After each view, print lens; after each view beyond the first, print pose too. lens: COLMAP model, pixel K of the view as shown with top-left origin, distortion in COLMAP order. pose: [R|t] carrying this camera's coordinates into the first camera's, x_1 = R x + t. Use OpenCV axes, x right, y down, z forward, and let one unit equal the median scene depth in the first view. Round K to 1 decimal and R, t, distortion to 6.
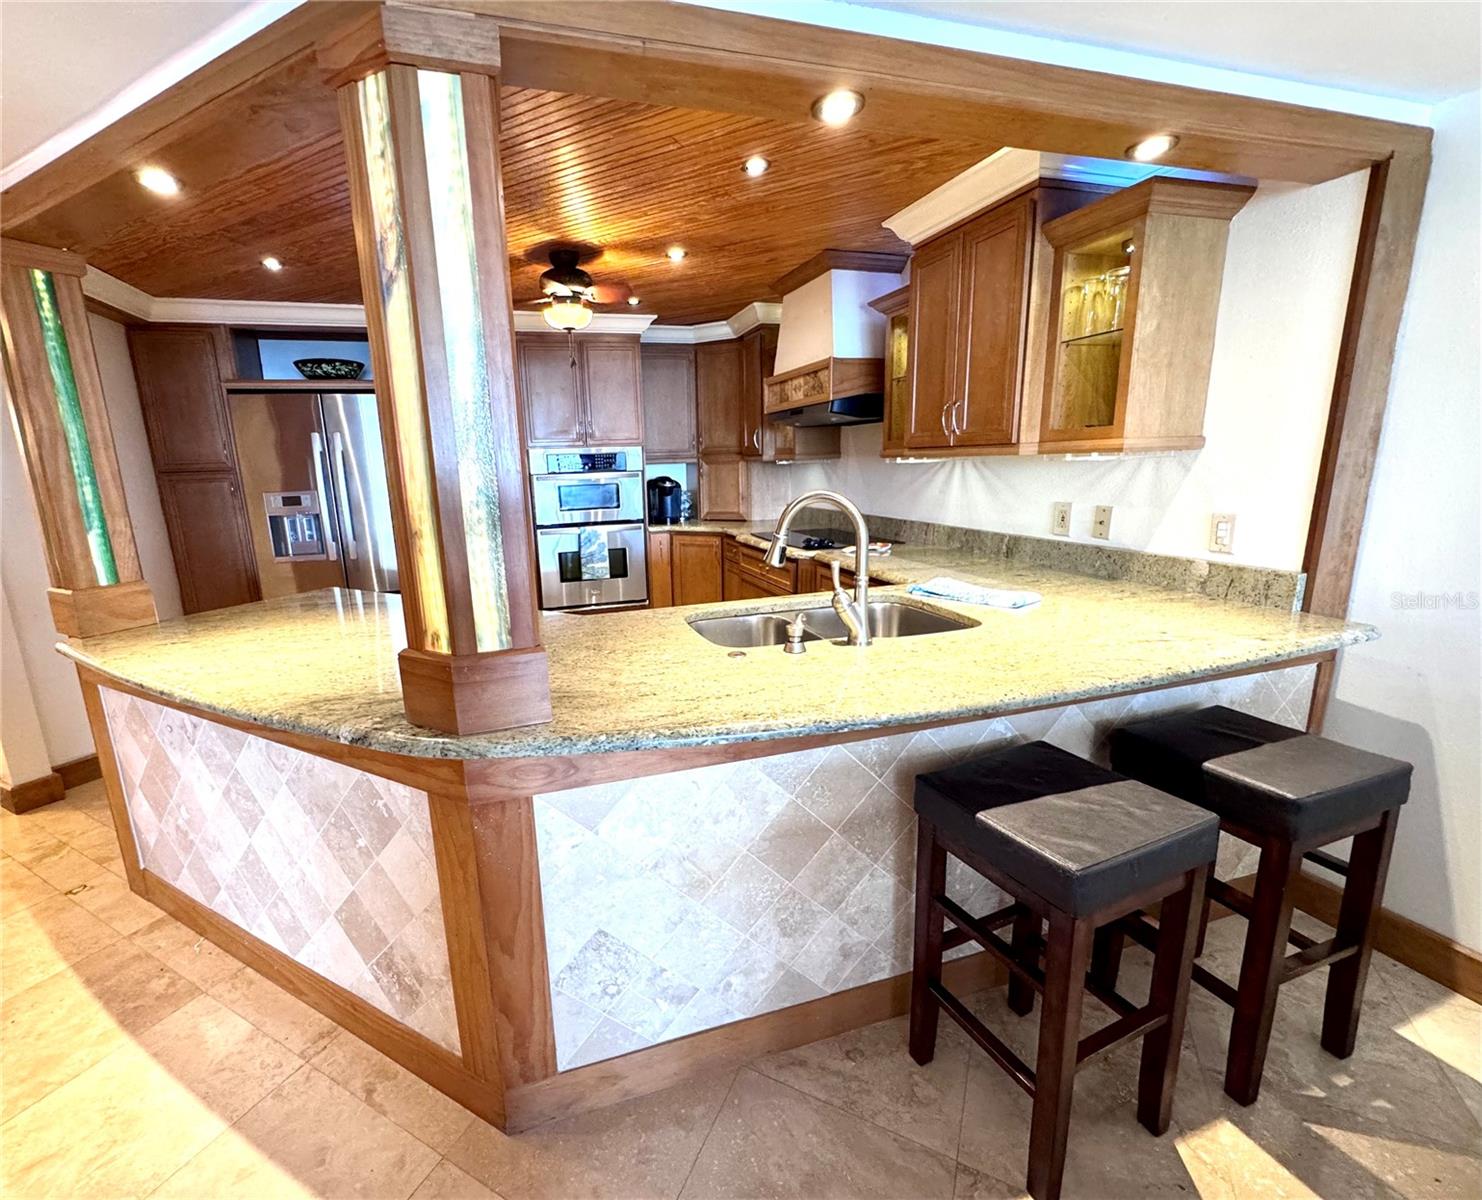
lens RADIAL K [[645.2, 0, 675.5], [0, 645.2, 591.1], [0, 0, 1]] dist [0.002125, 0.000198]
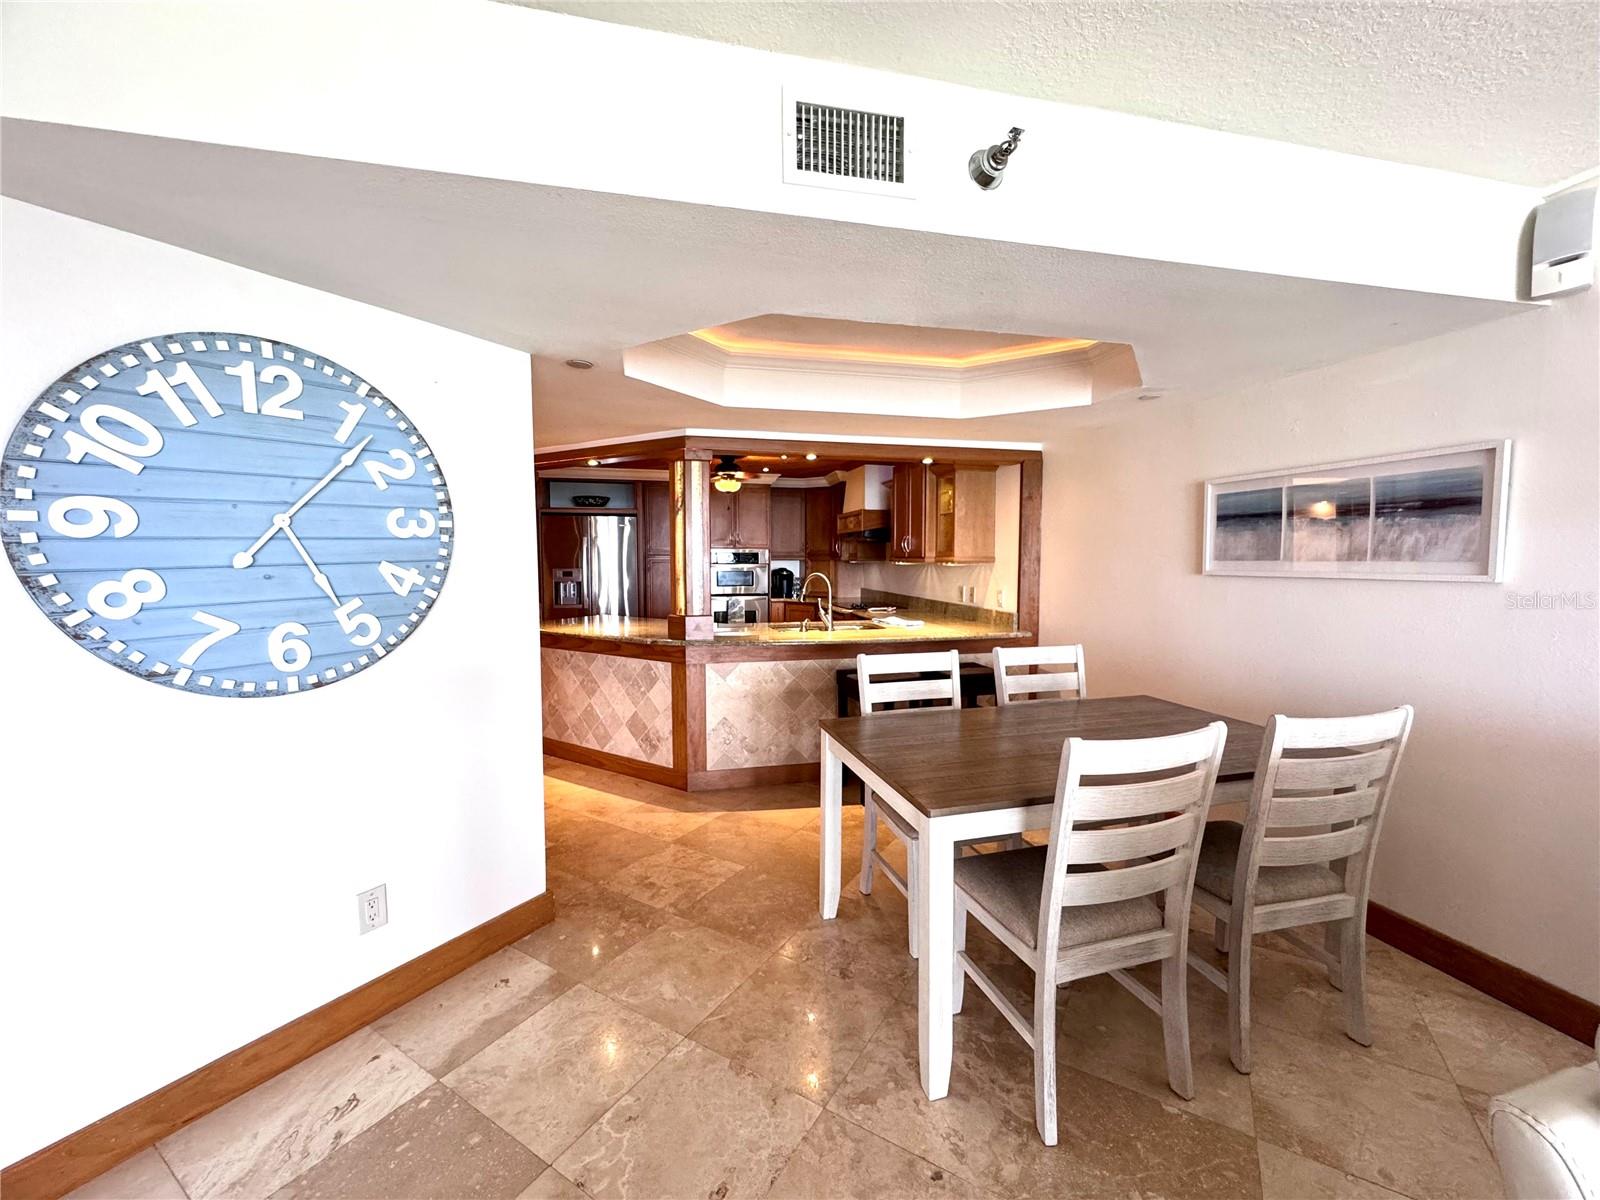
lens RADIAL K [[646.6, 0, 799.0], [0, 646.6, 601.3], [0, 0, 1]] dist [-0.001447, -0.000146]
pose [[0.998258, 0.037384, -0.045635, 0.126472], [-0.043034, 0.990595, -0.129886, 0.141873], [0.040350, 0.131624, 0.990478, -0.740787]]
